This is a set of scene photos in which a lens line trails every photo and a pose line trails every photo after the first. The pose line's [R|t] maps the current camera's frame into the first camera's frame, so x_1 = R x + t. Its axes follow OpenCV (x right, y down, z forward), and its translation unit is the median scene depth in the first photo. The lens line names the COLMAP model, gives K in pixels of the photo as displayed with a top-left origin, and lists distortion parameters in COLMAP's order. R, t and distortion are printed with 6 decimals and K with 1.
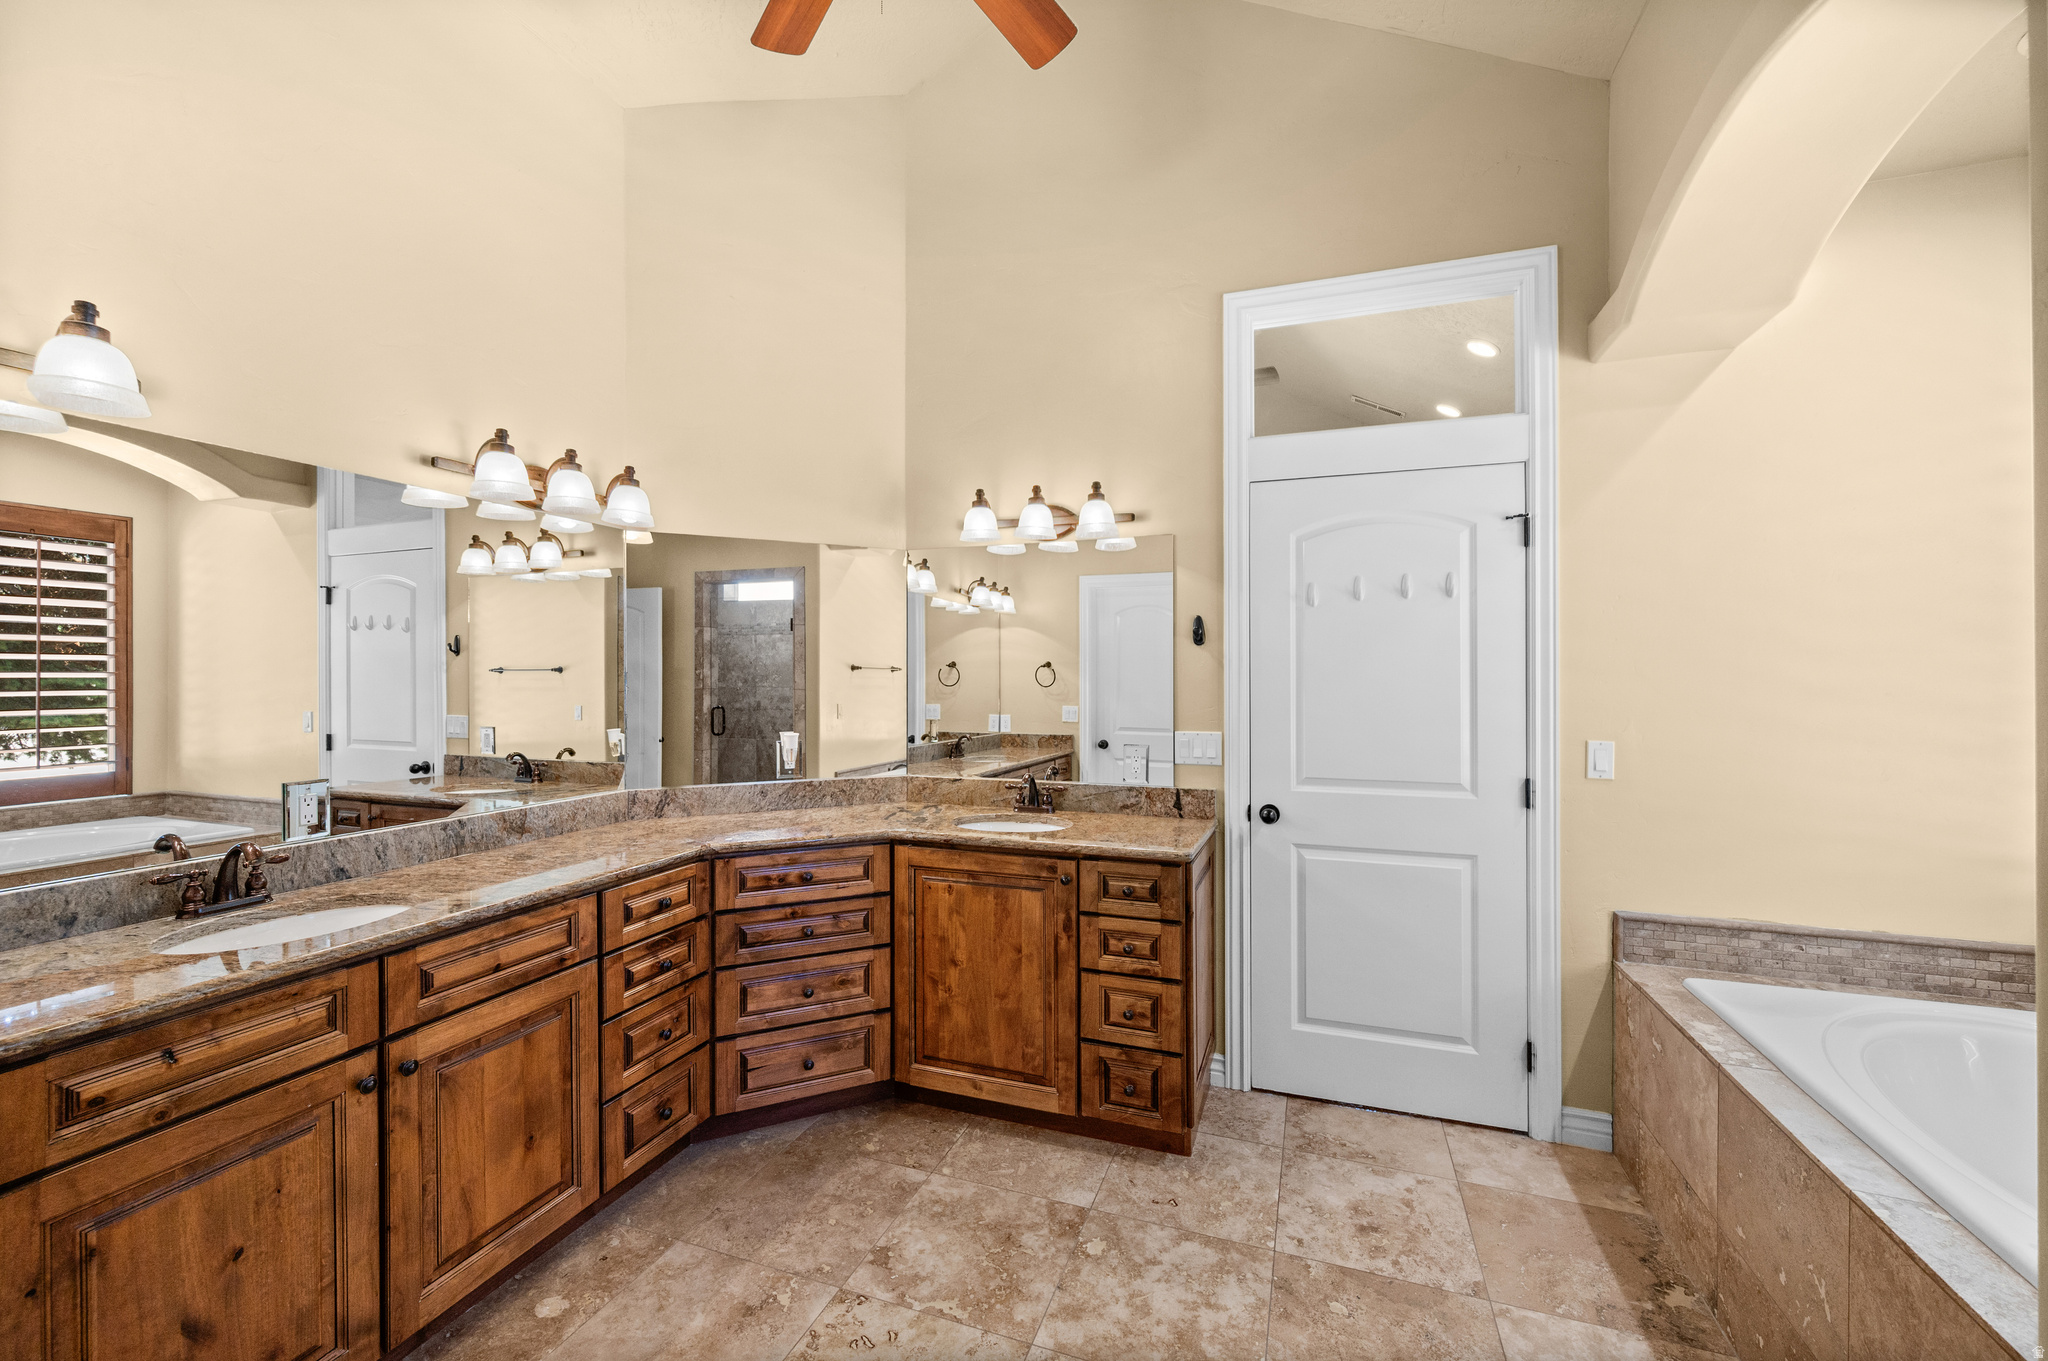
lens RADIAL K [[811.2, 0, 1023.7], [0, 811.2, 680.9], [0, 0, 1]] dist [0.000828, -0.000725]
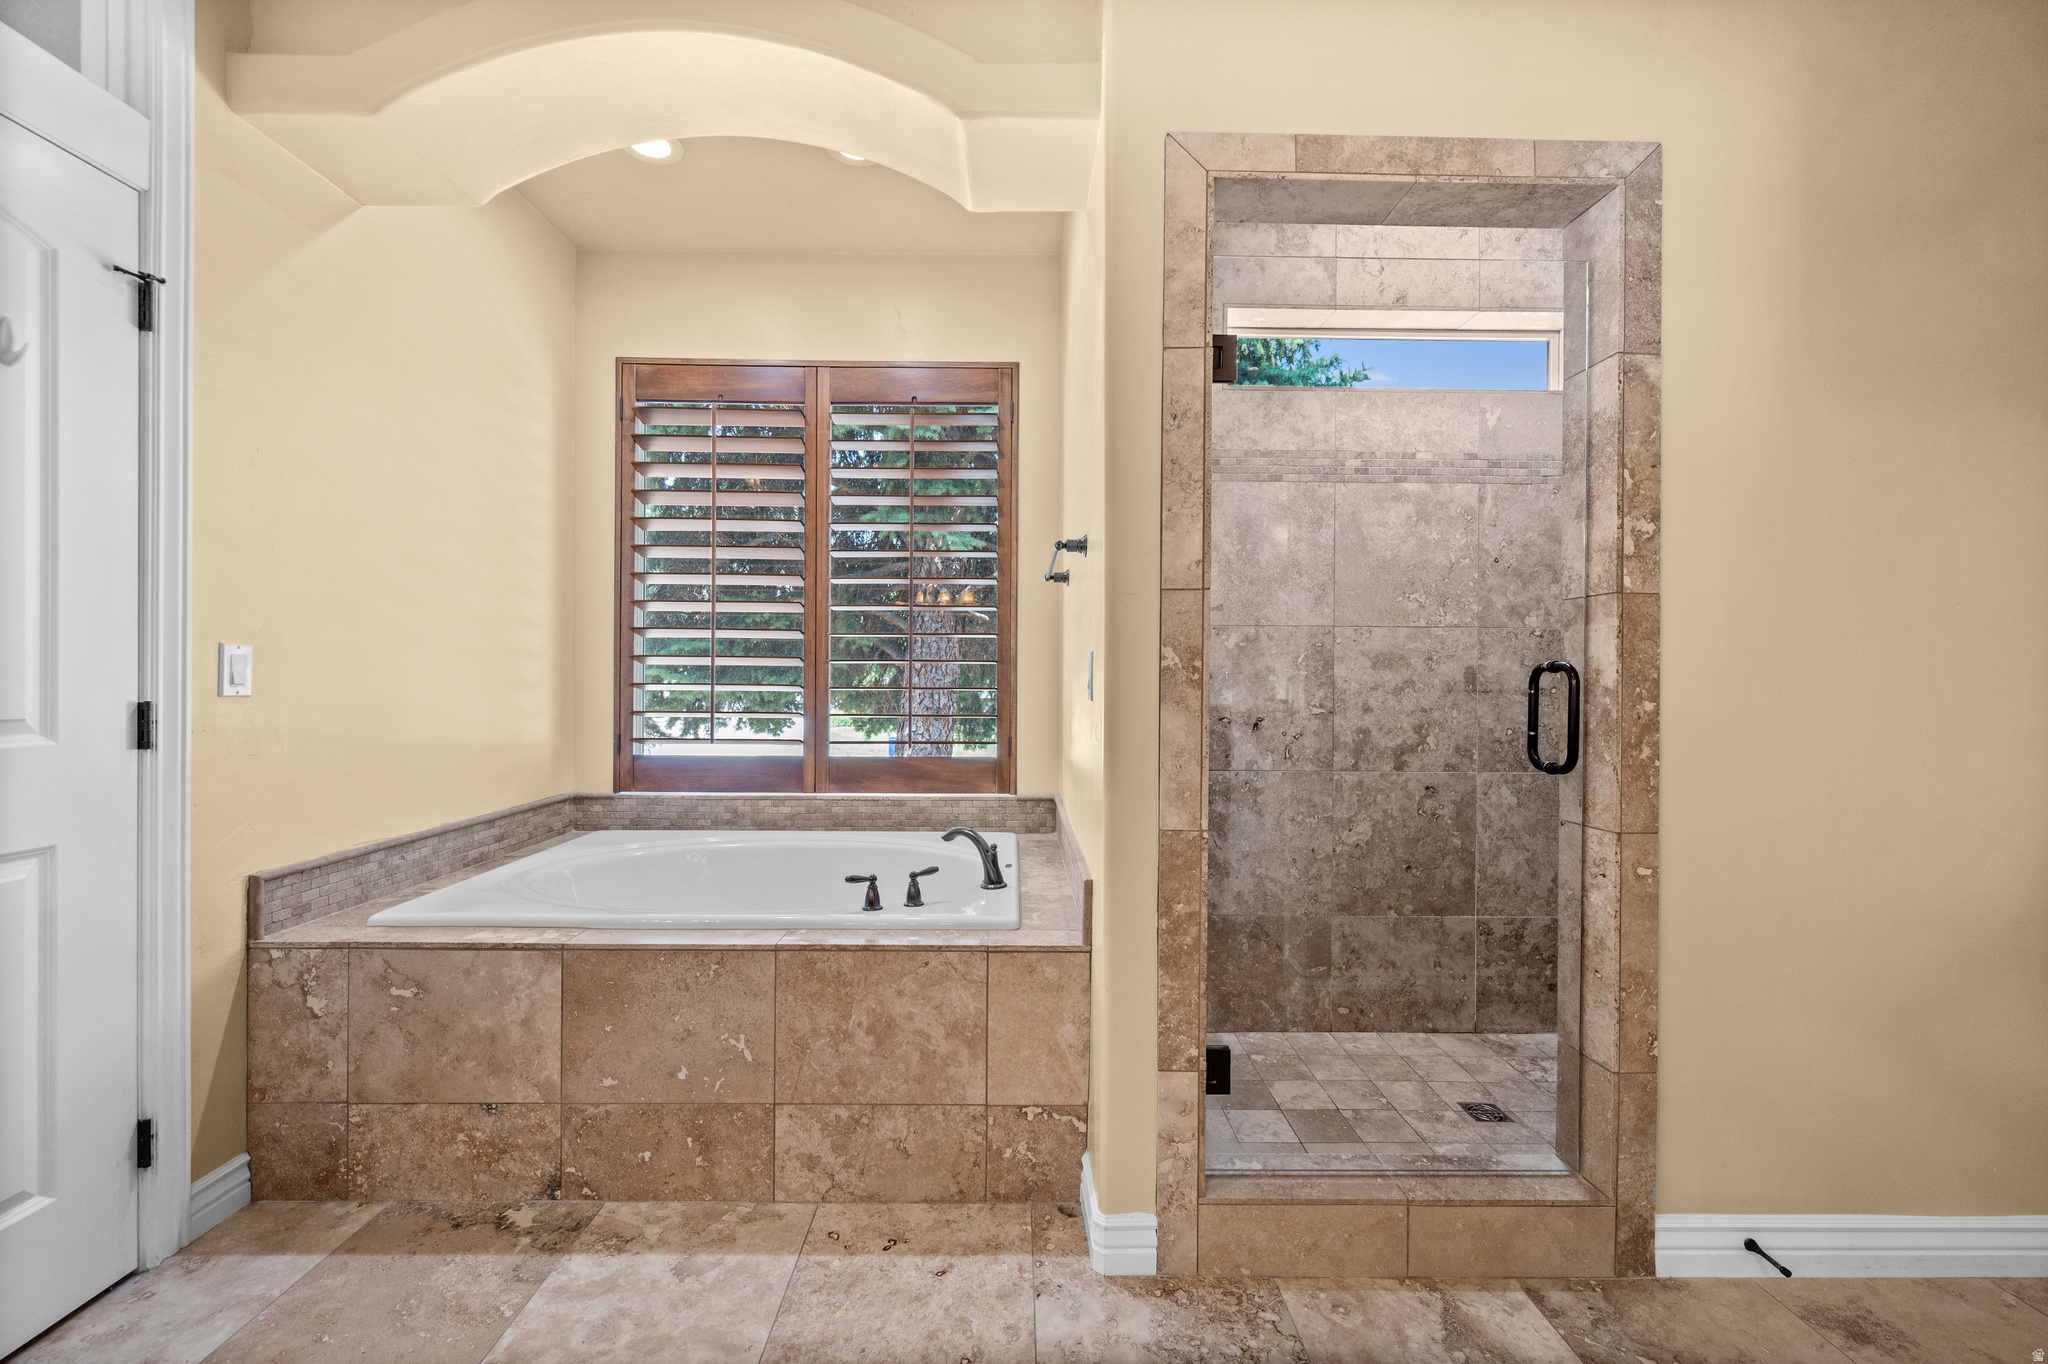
lens RADIAL K [[797.4, 0, 1019.8], [0, 797.4, 683.2], [0, 0, 1]] dist [-0.003760, -0.000216]
pose [[-0.351978, -0.005773, 0.935990, -0.204346], [-0.003121, 0.999983, 0.004994, 0.108676], [-0.936003, -0.001163, -0.351990, 0.628125]]
